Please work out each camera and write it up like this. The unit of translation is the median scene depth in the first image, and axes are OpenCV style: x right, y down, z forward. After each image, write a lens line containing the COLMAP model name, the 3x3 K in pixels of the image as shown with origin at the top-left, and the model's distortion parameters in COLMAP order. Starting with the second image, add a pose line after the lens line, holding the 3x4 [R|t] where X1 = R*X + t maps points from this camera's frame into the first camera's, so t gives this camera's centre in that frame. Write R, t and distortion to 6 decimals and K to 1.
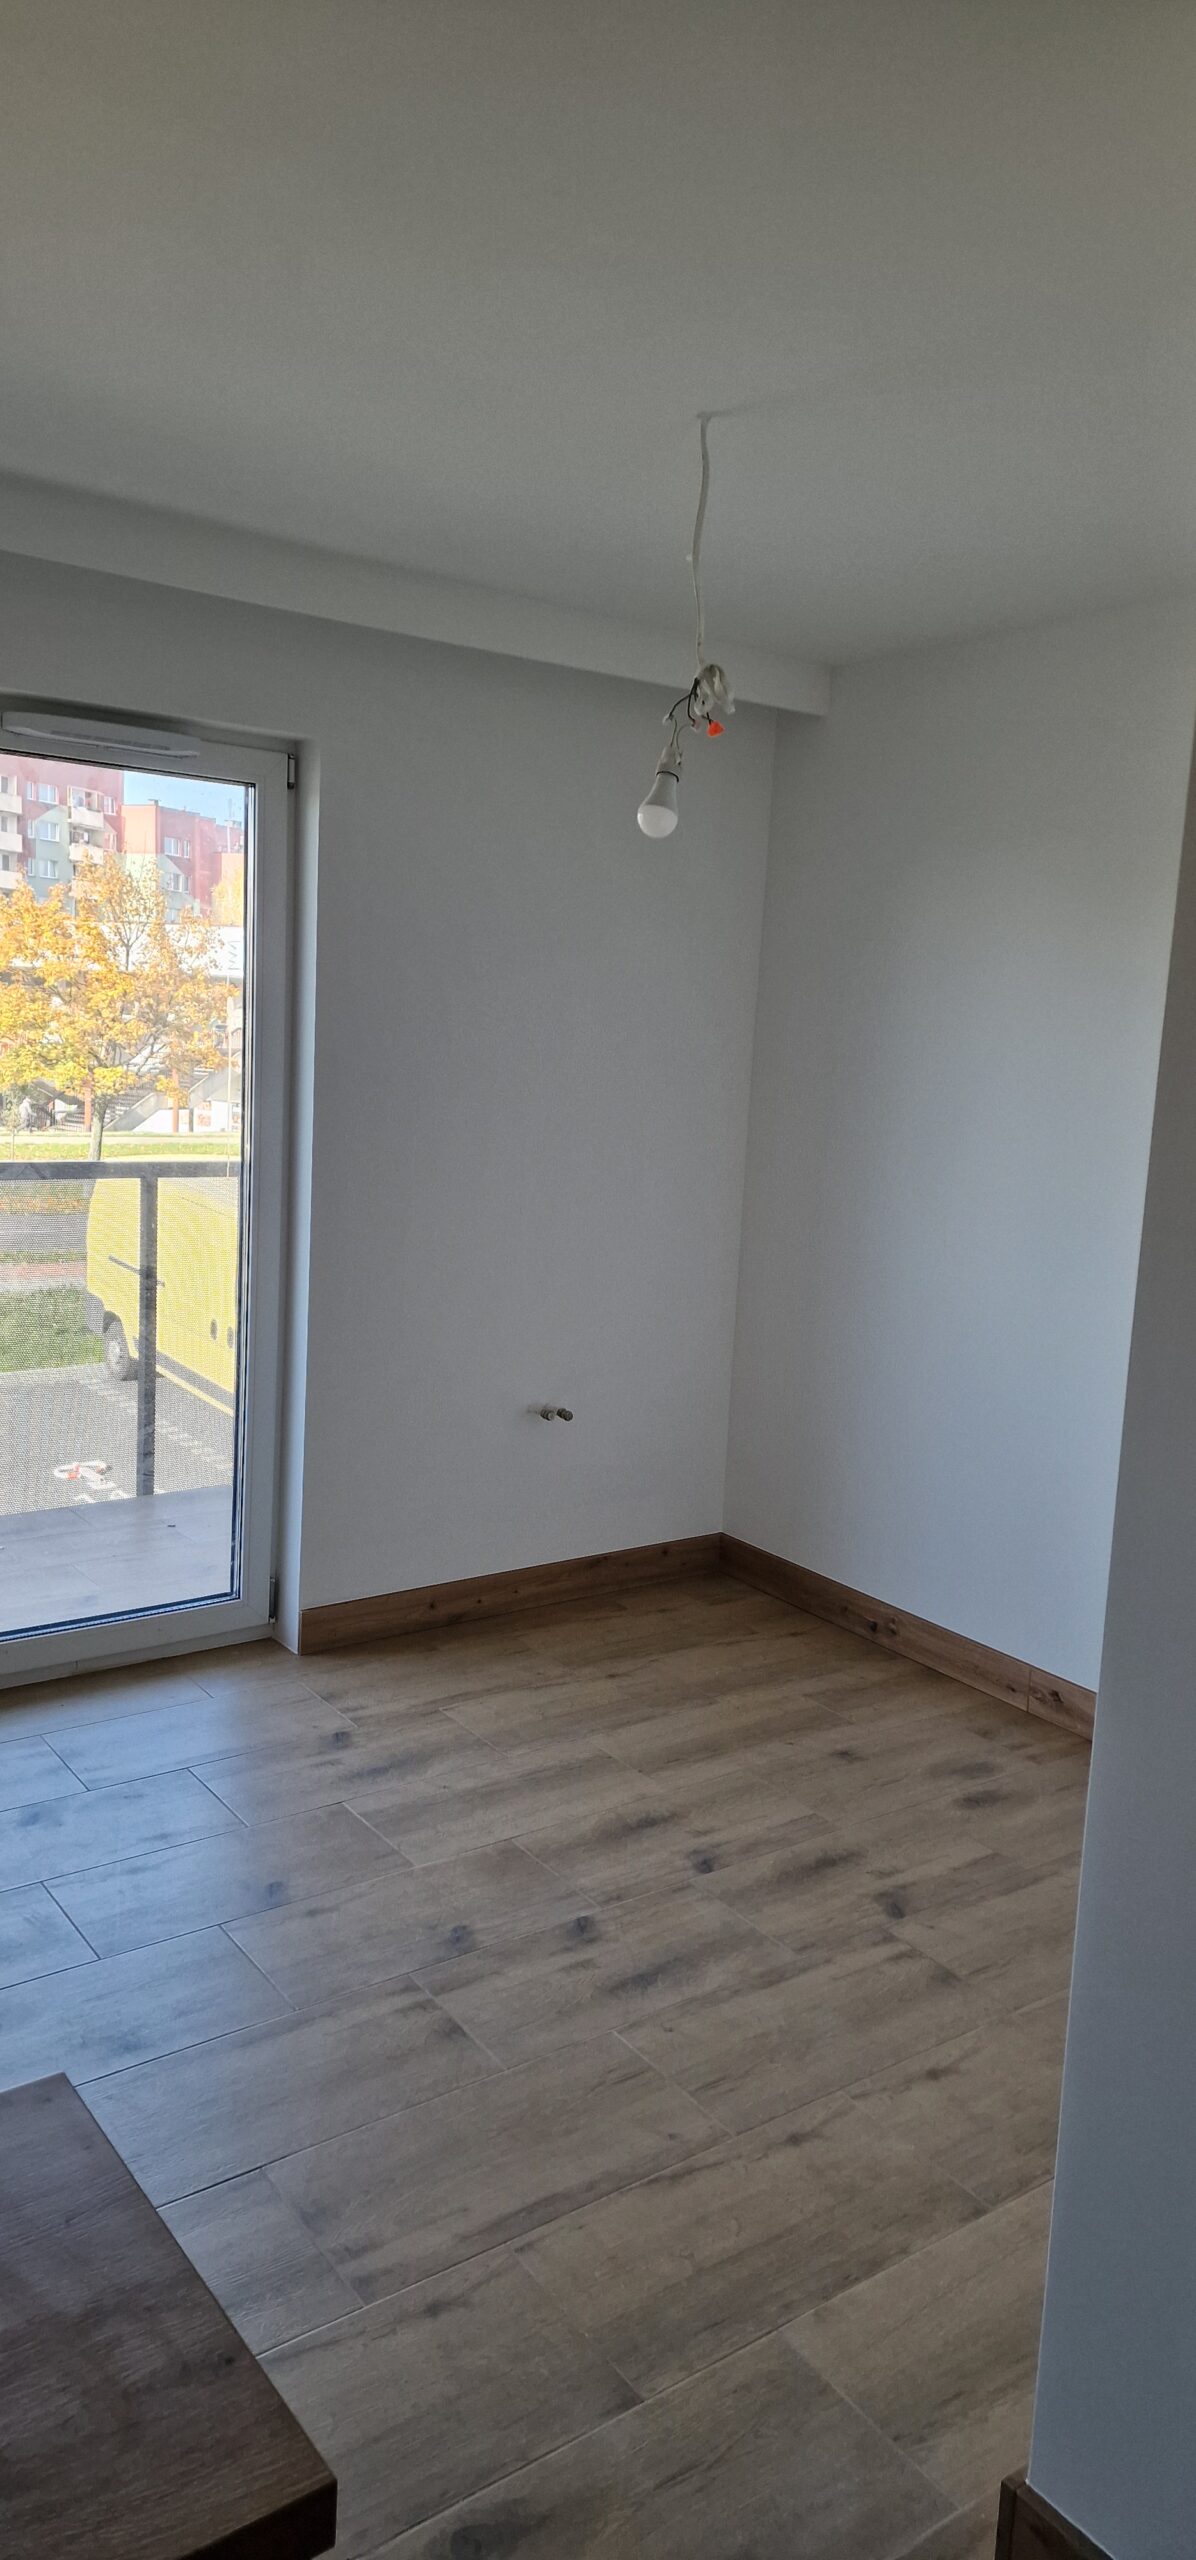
lens RADIAL K [[1705.1, 0, 583.8], [0, 1705.1, 1255.7], [0, 0, 1]] dist [0.092220, -0.070875]
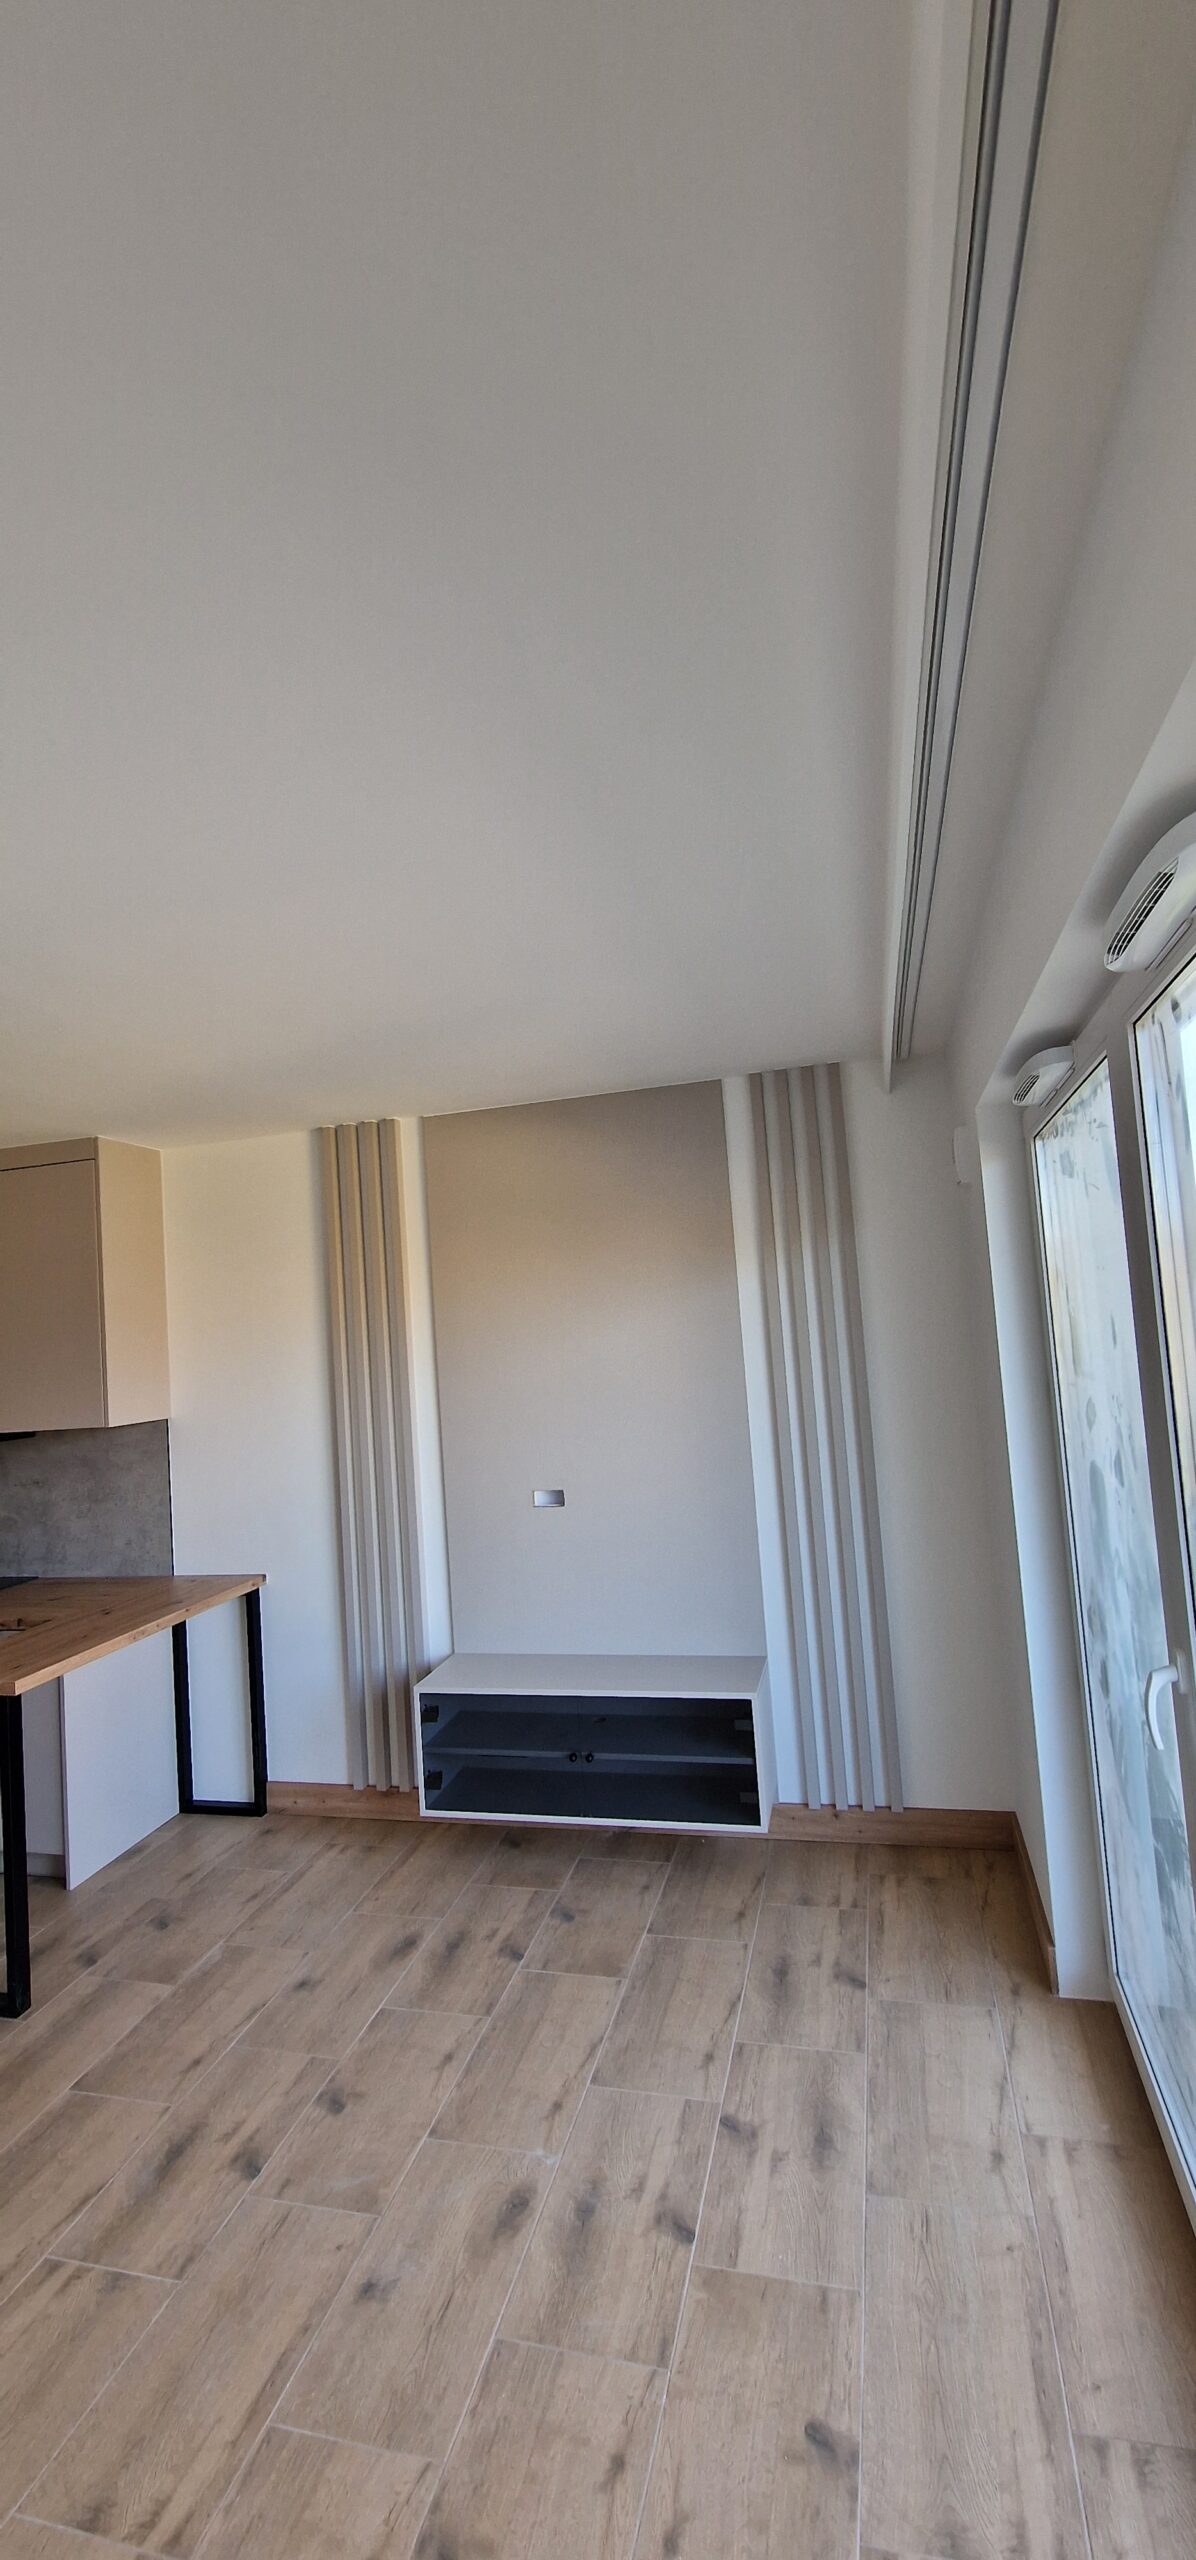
lens RADIAL K [[1046.5, 0, 593.7], [0, 1046.5, 1262.9], [0, 0, 1]] dist [0.007239, -0.007149]
pose [[-0.772227, -0.040775, -0.634037, 0.111474], [-0.060126, 0.998150, 0.009039, -0.282915], [0.632496, 0.045102, -0.773250, 1.817782]]
